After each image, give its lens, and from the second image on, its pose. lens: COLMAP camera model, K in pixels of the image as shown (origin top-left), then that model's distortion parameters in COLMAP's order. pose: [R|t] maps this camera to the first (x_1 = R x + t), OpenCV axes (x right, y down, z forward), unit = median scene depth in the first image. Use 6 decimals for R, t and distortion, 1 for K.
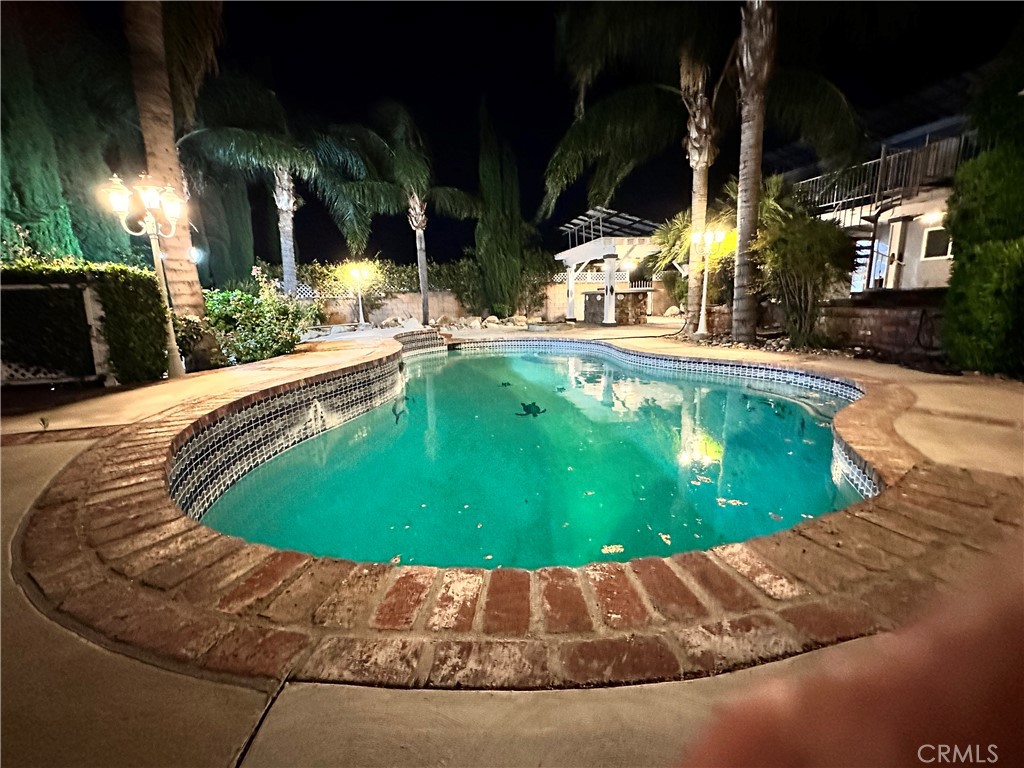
lens RADIAL K [[418.4, 0, 509.7], [0, 418.4, 379.2], [0, 0, 1]] dist [-0.003570, -0.000159]
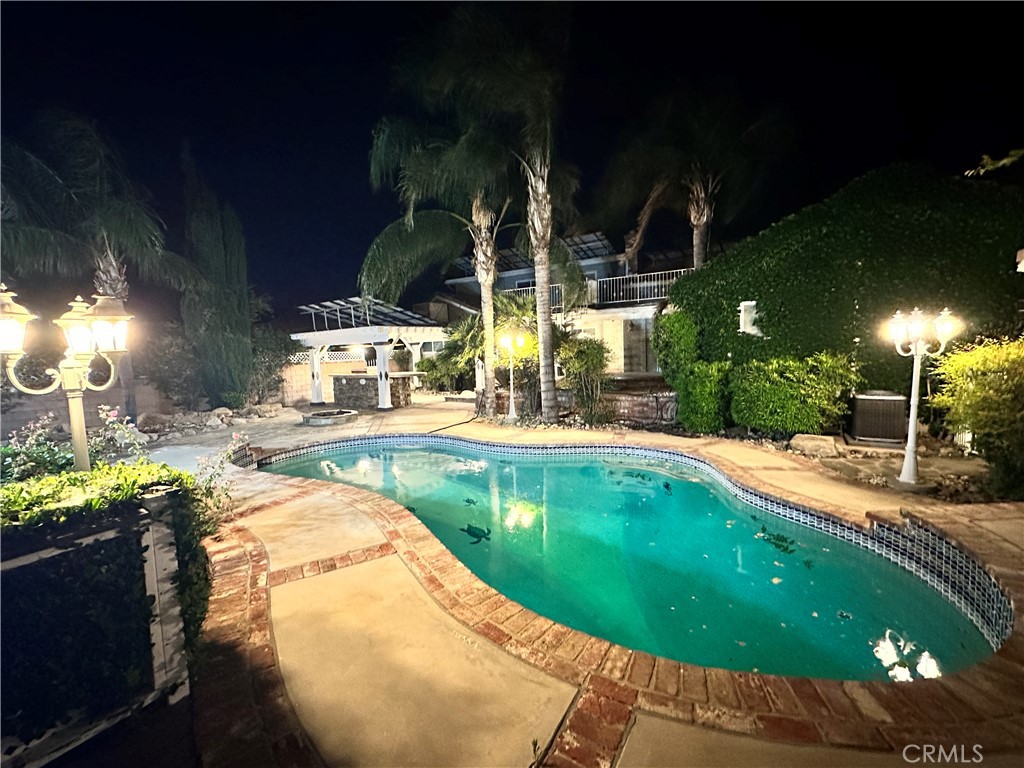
lens RADIAL K [[418.4, 0, 505.6], [0, 418.4, 388.4], [0, 0, 1]] dist [-0.003570, -0.000159]
pose [[0.732879, -0.057598, 0.677916, -0.369779], [0.144918, 0.986760, -0.072829, -0.103213], [-0.664746, 0.151617, 0.731523, 0.100936]]
